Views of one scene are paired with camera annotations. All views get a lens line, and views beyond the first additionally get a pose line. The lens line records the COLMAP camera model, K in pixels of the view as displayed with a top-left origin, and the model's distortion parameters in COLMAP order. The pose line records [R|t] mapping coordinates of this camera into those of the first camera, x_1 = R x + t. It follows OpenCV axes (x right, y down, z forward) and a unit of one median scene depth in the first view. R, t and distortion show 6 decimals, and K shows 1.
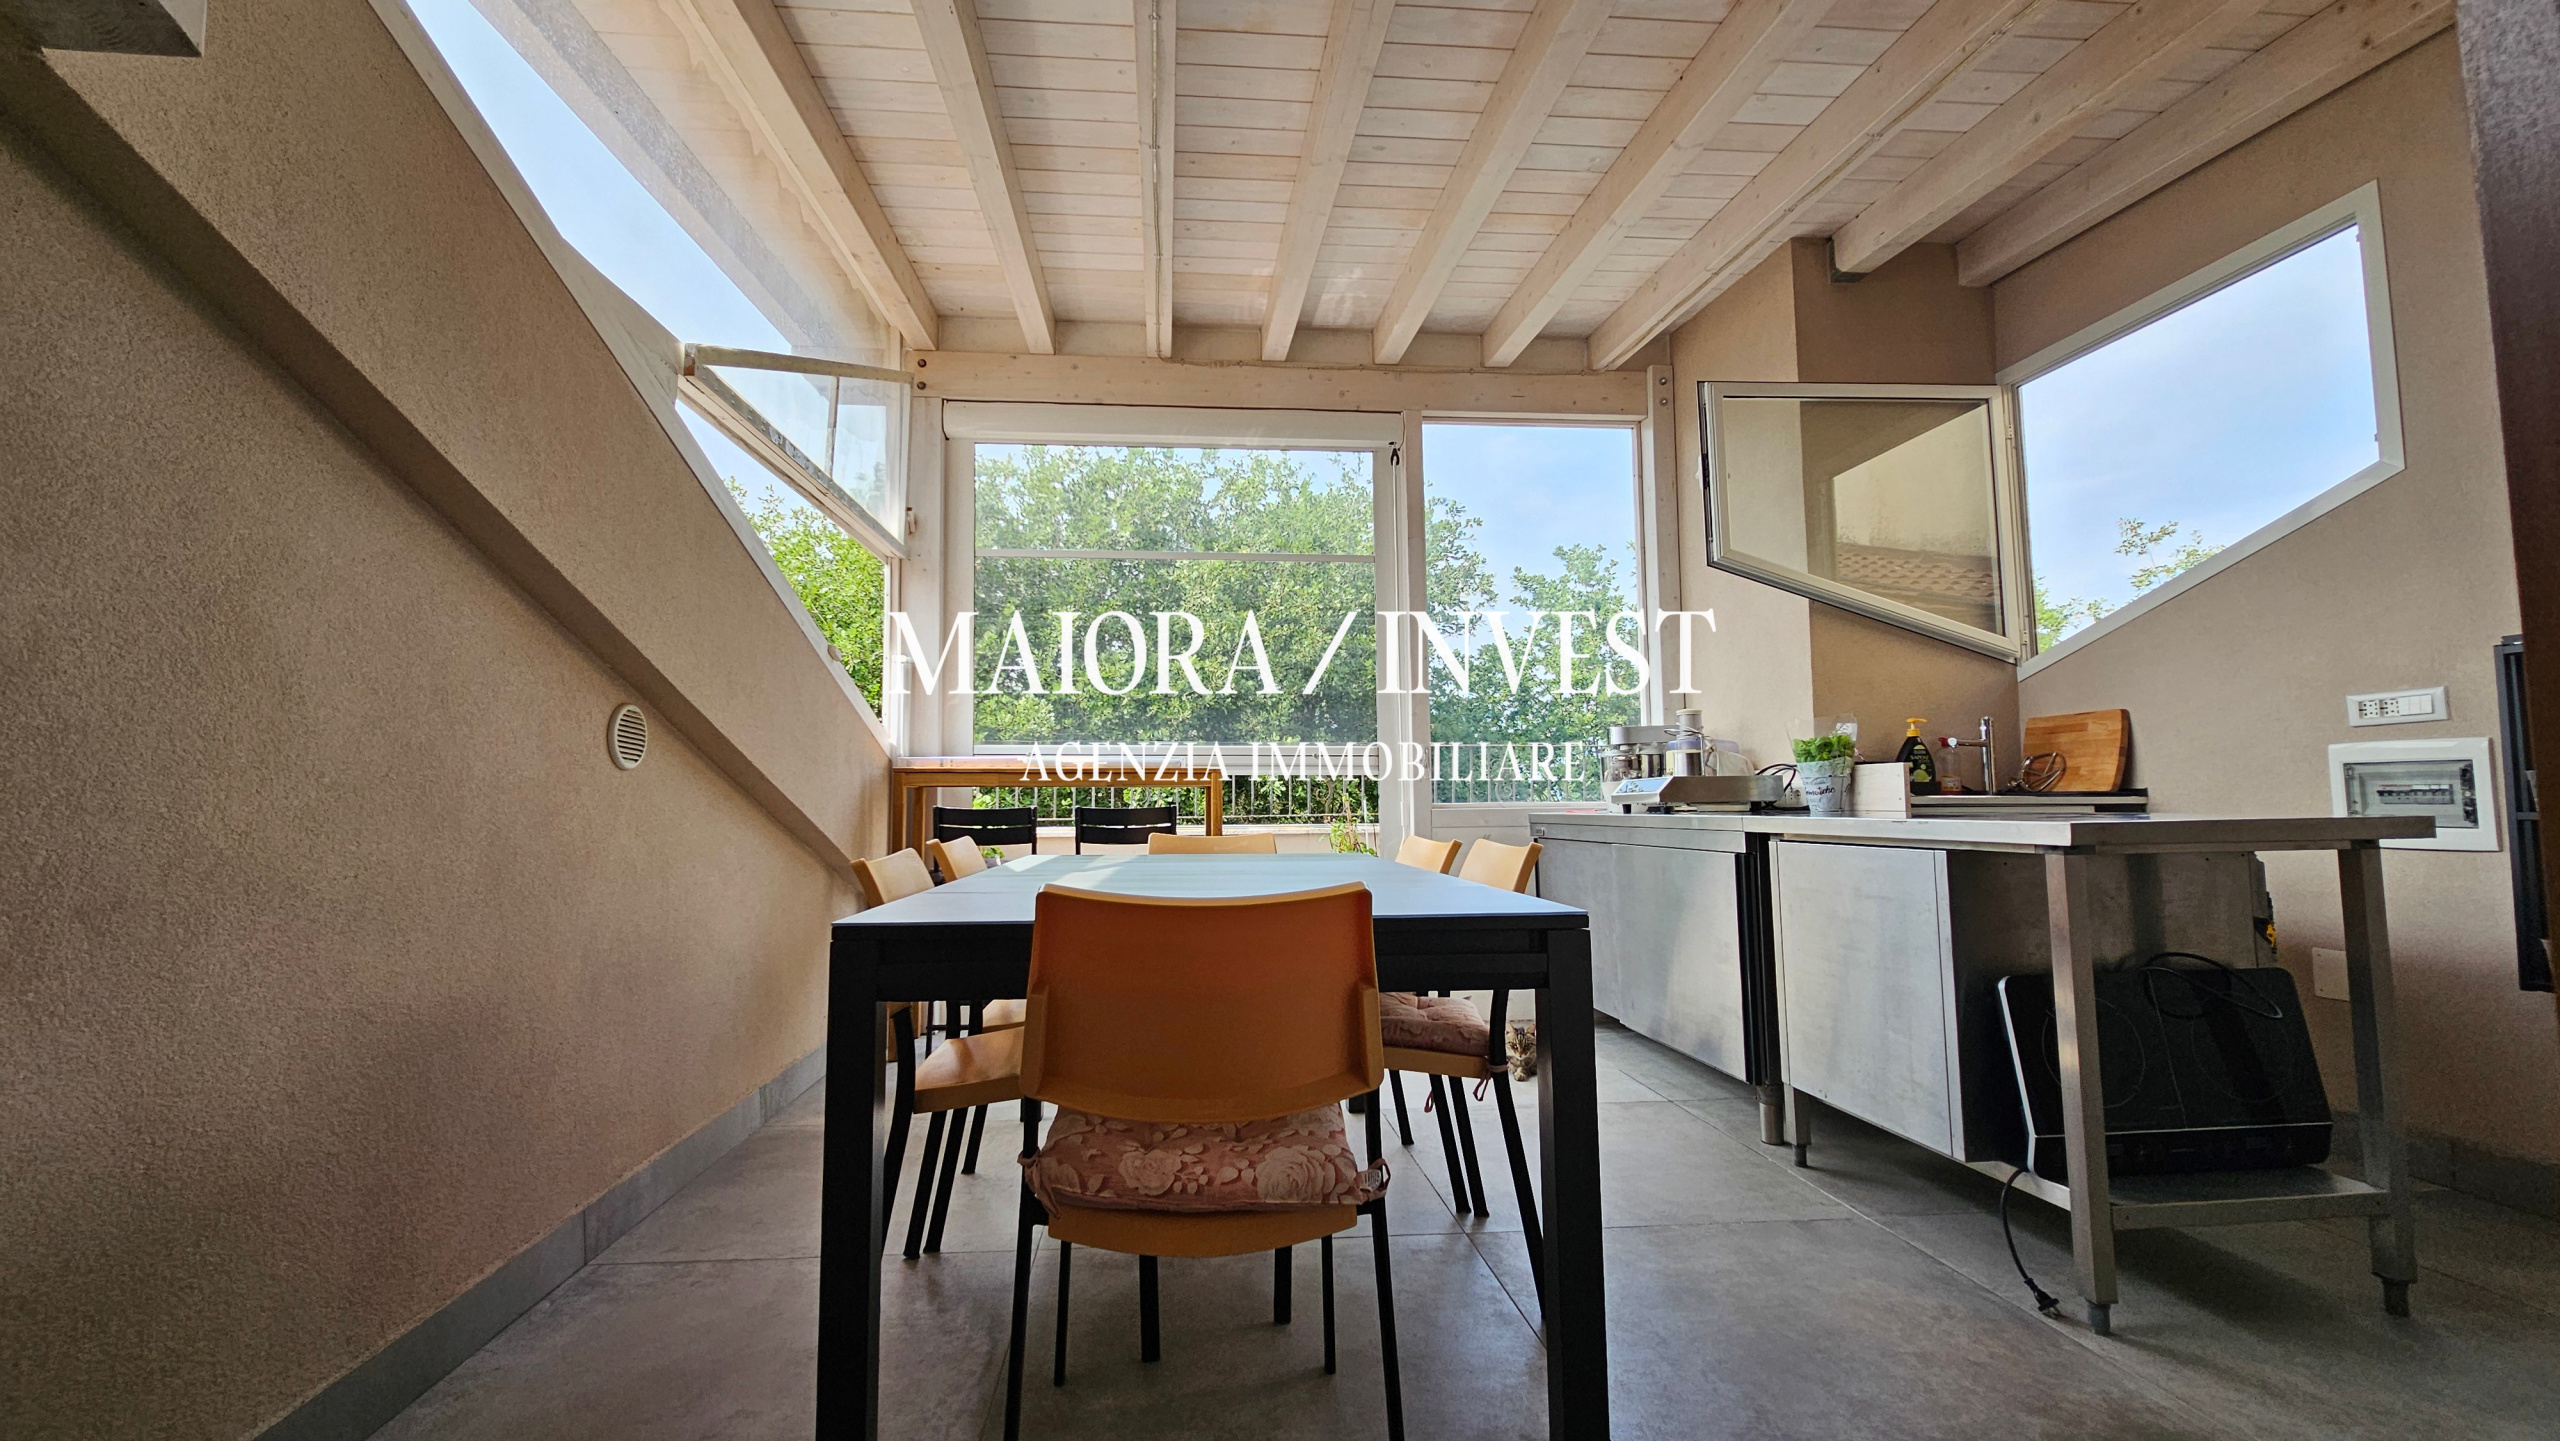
lens RADIAL K [[1043.8, 0, 1259.9], [0, 1043.8, 712.3], [0, 0, 1]] dist [-0.001304, -0.000051]
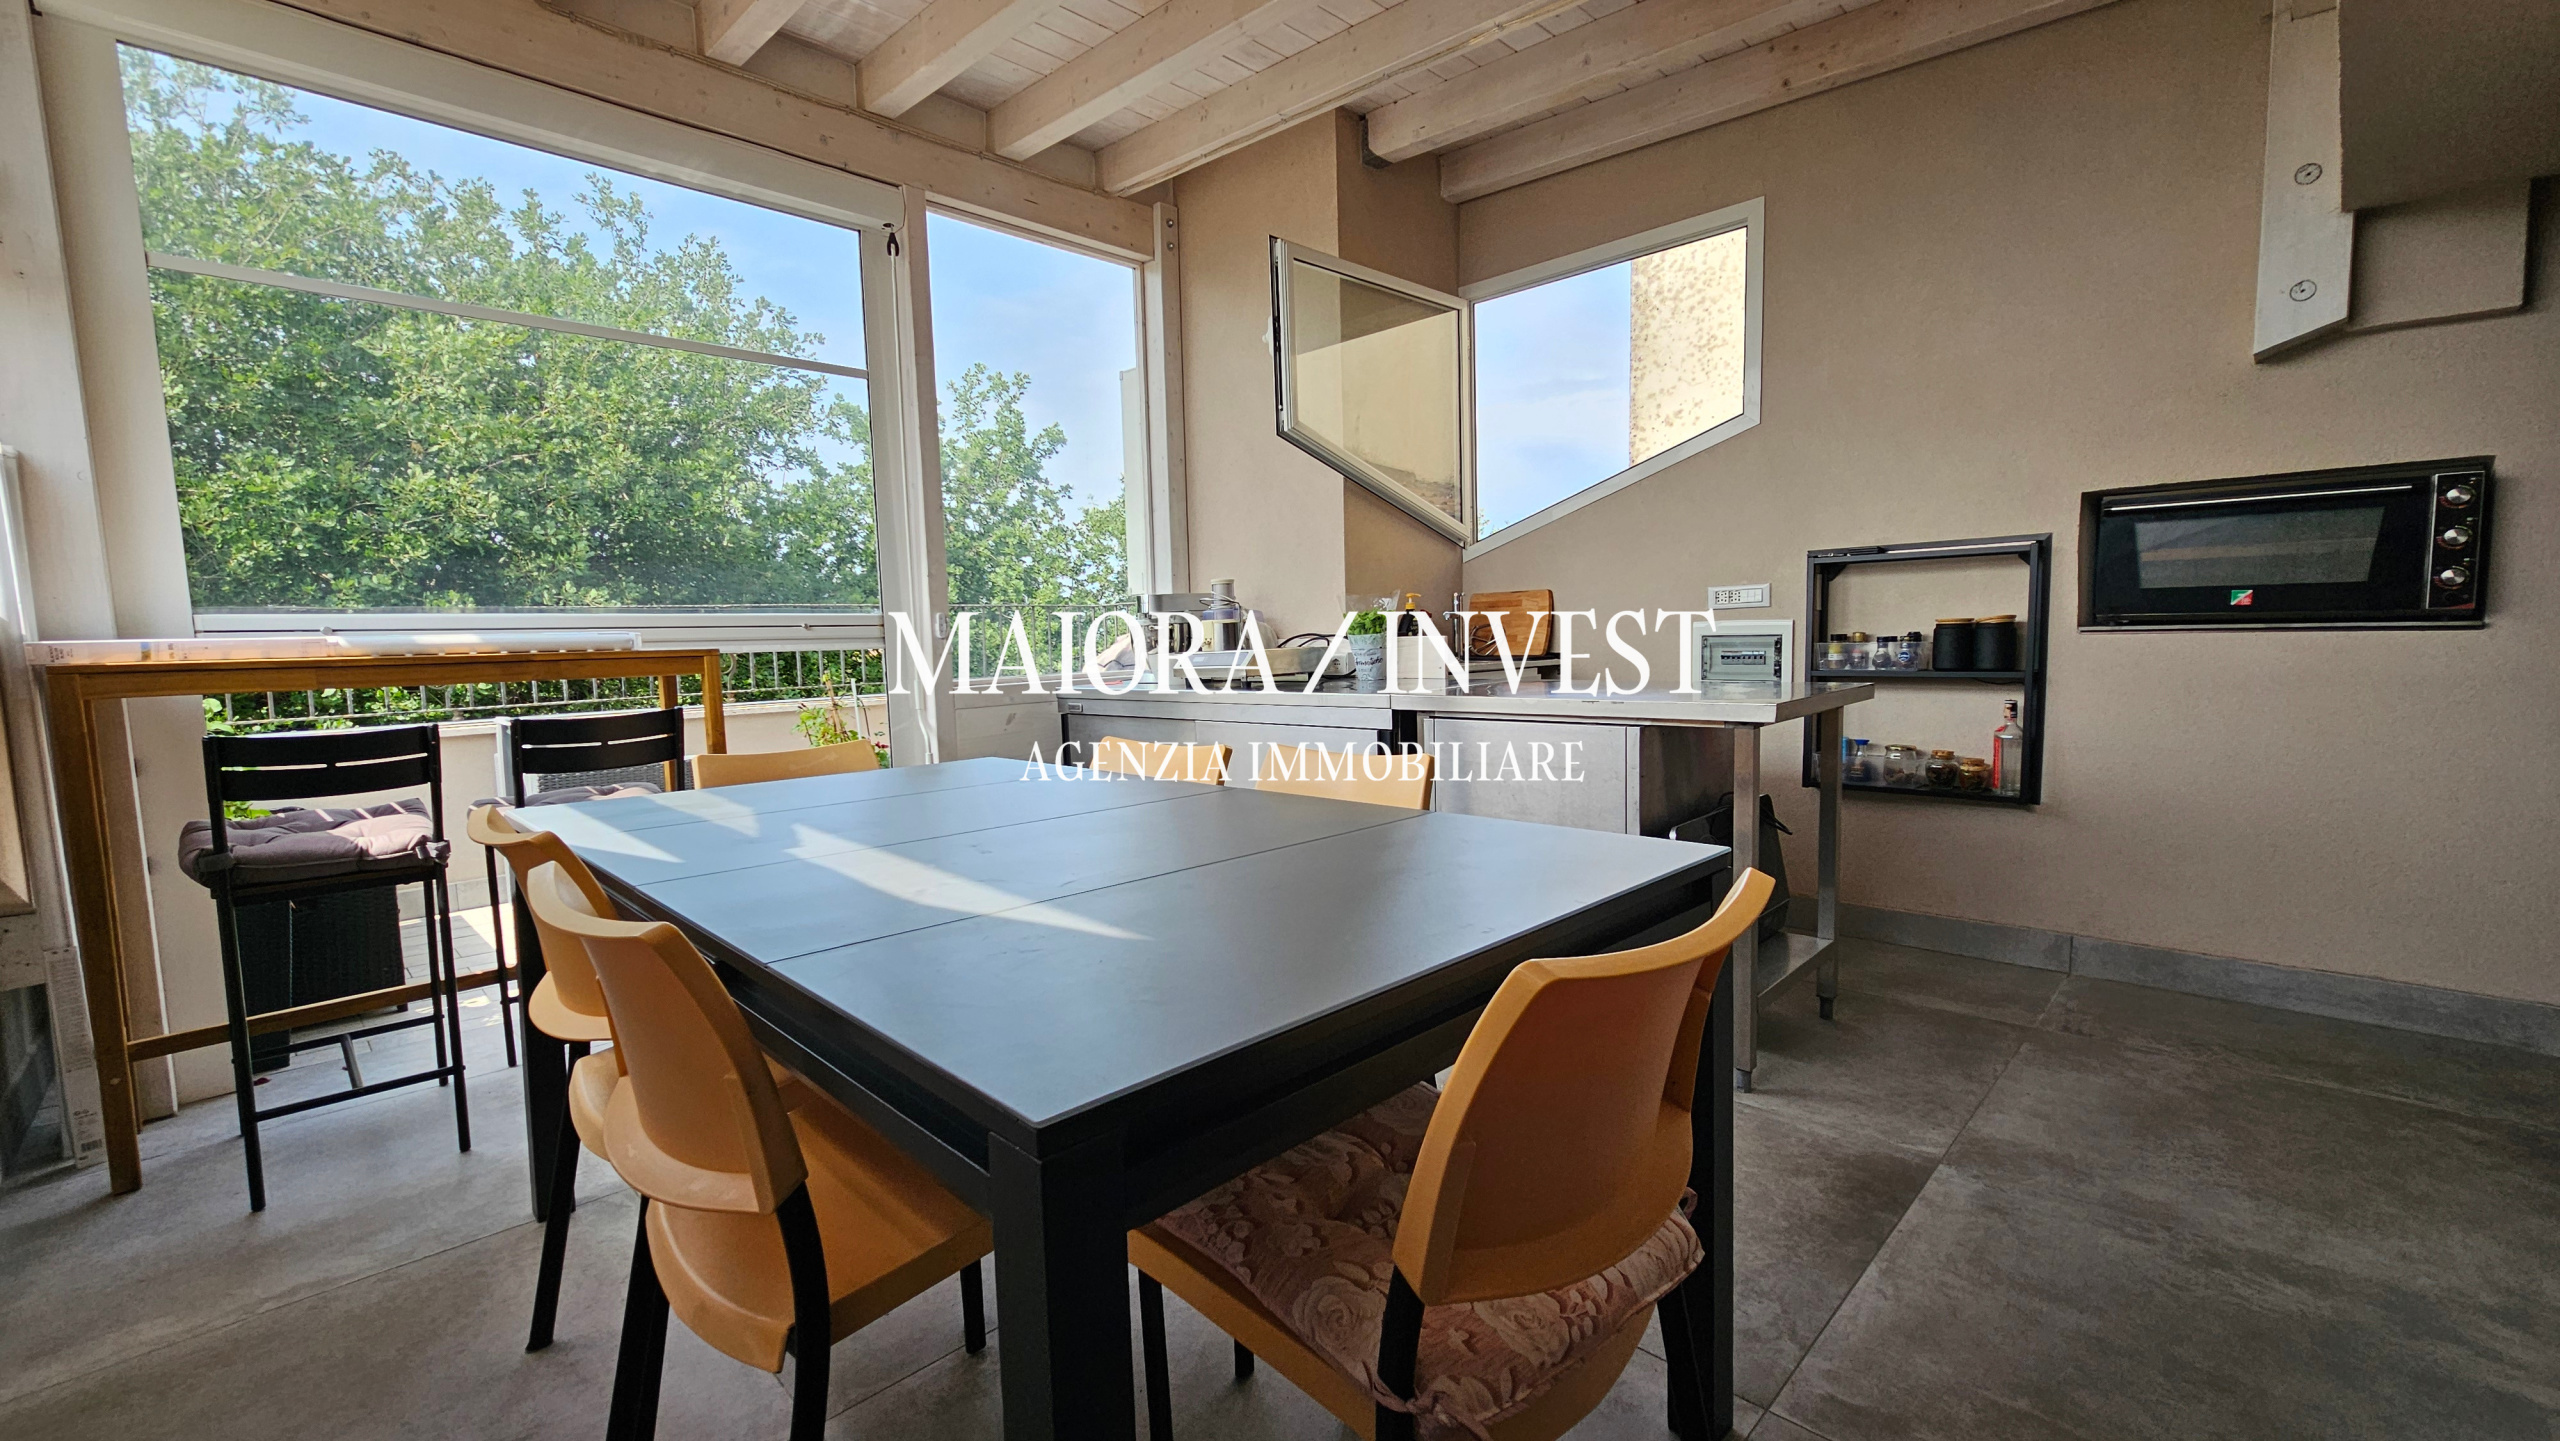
lens RADIAL K [[1043.8, 0, 1279.6], [0, 1043.8, 718.4], [0, 0, 1]] dist [-0.001304, -0.000051]
pose [[0.771317, -0.064358, 0.633188, -0.201031], [-0.032793, 0.989534, 0.140525, -0.013291], [-0.635605, -0.129153, 0.761134, 0.202228]]
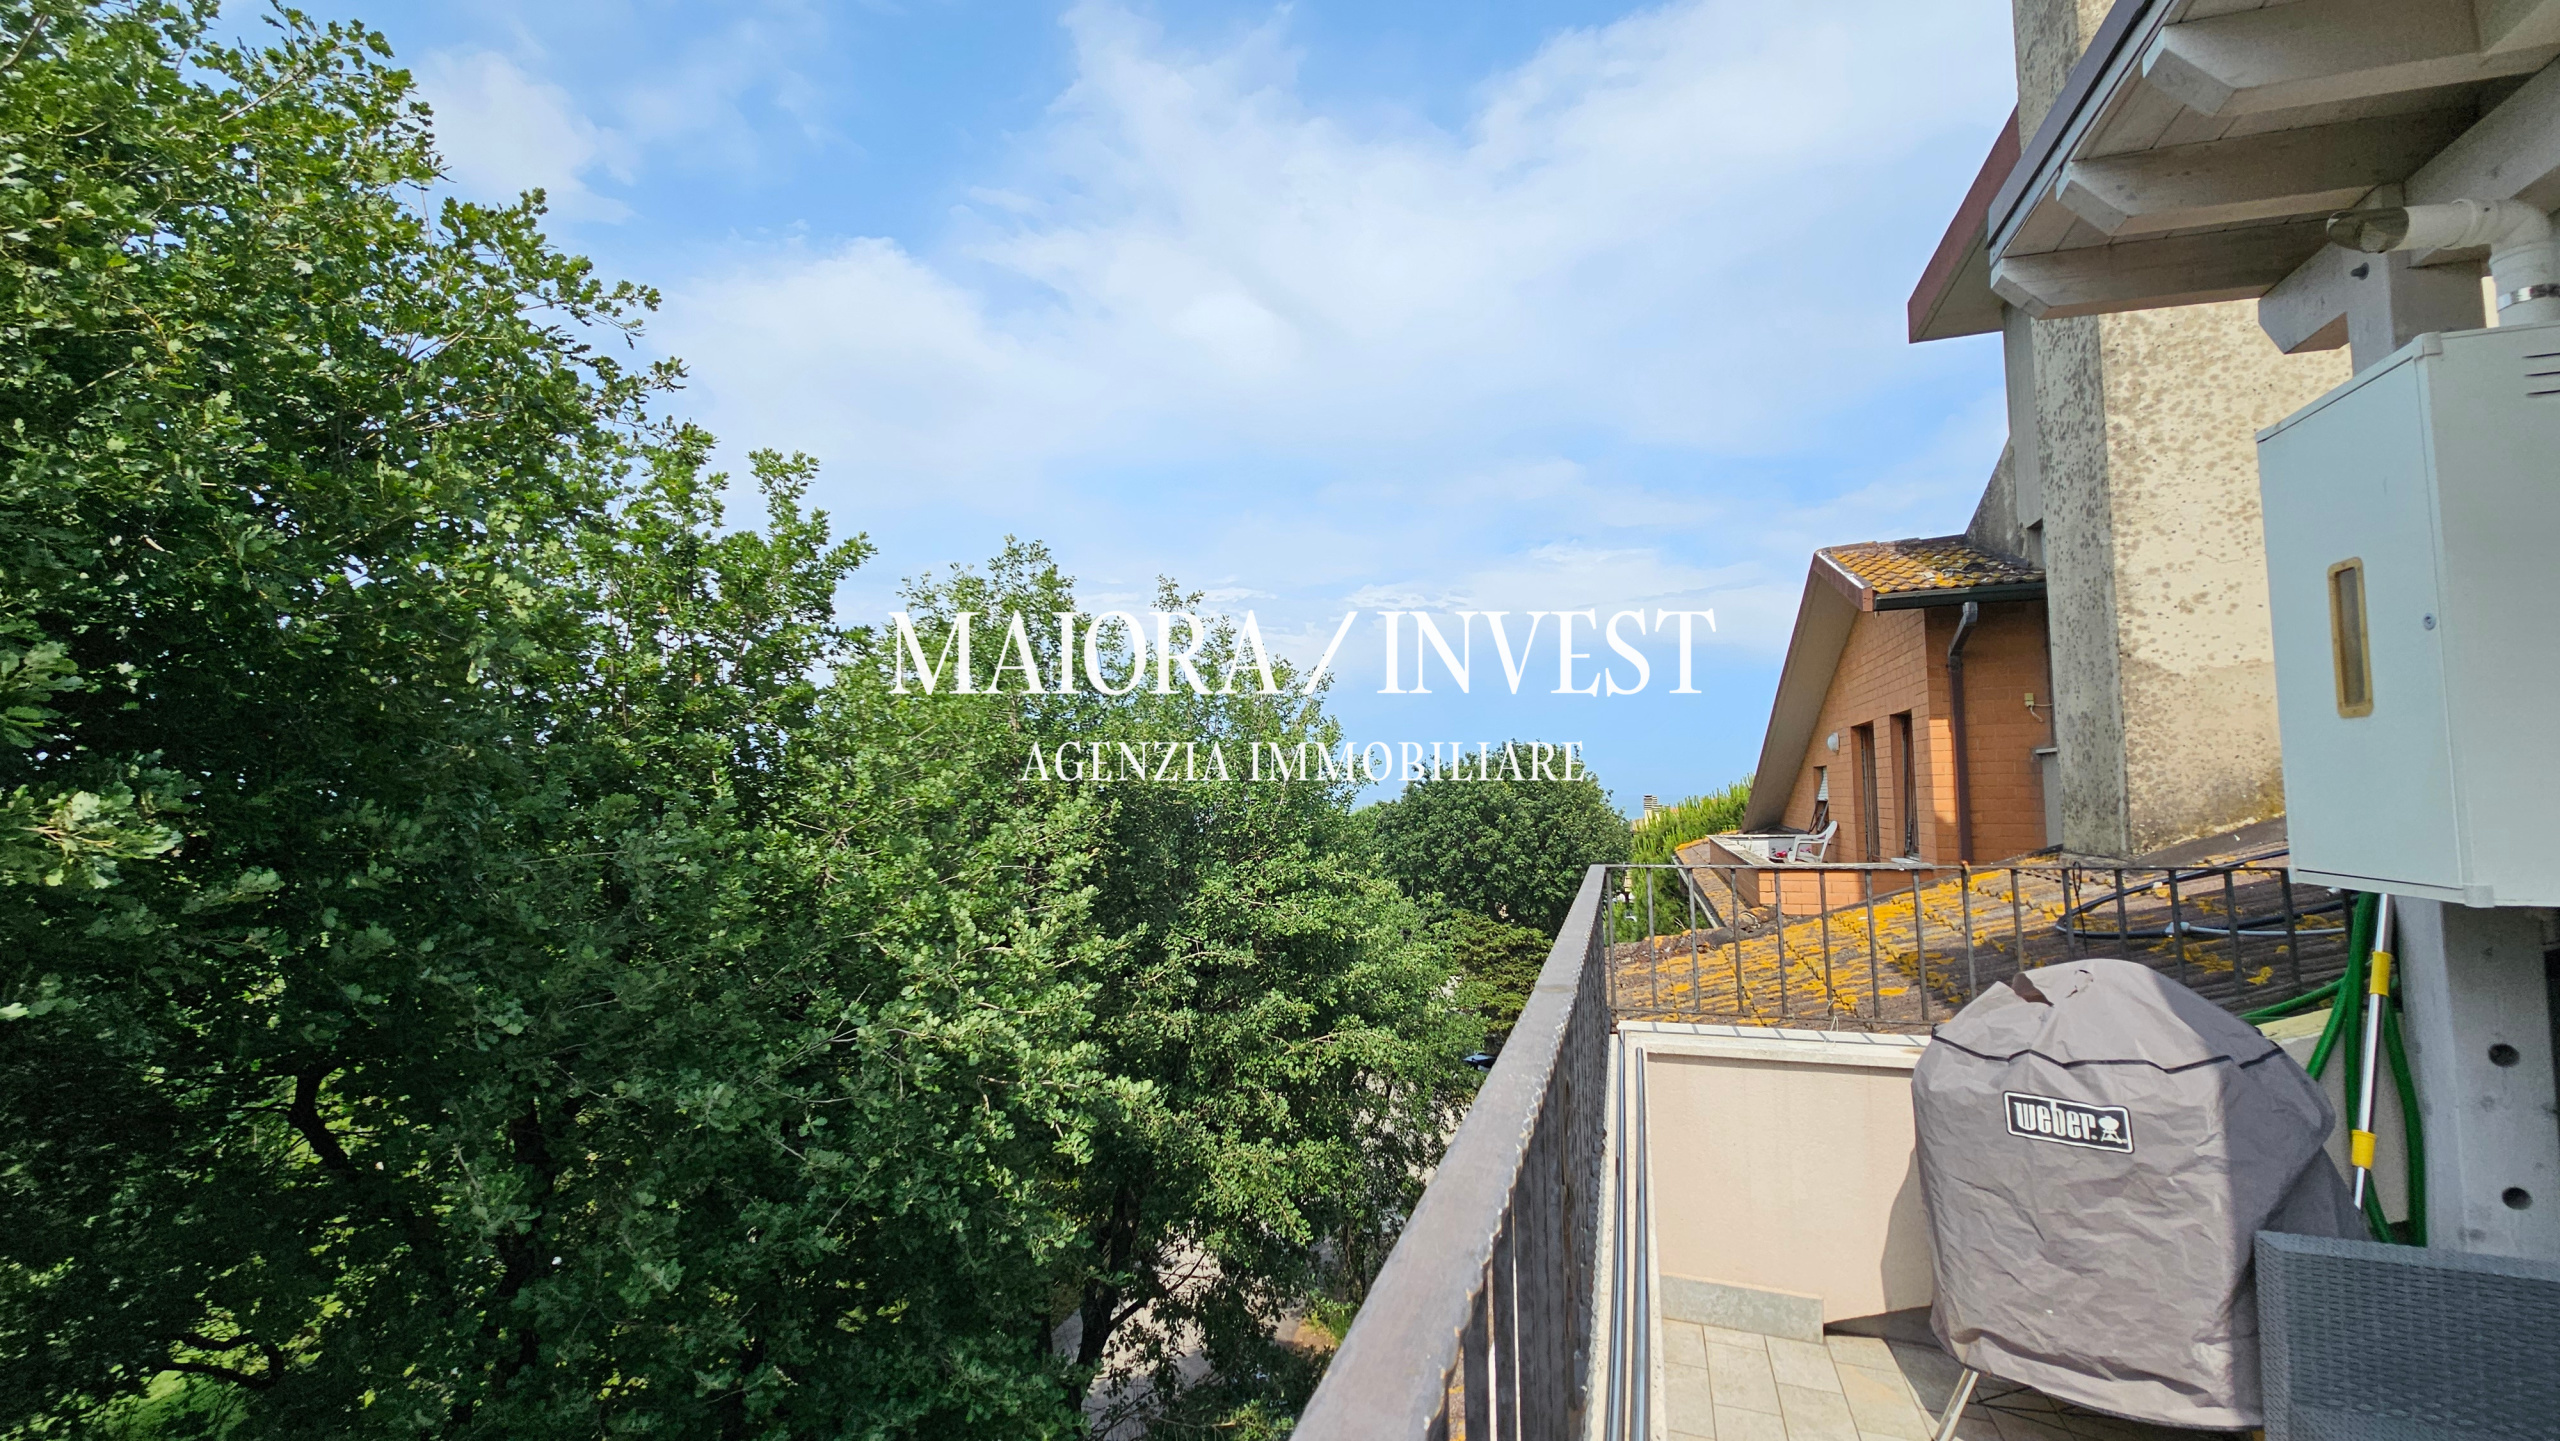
lens RADIAL K [[1043.8, 0, 1277.0], [0, 1043.8, 718.5], [0, 0, 1]] dist [-0.001304, -0.000051]
pose [[0.414558, 0.069082, 0.907397, -0.196261], [-0.062519, 0.996921, -0.047335, -0.011756], [-0.907873, -0.037106, 0.417601, 1.059974]]
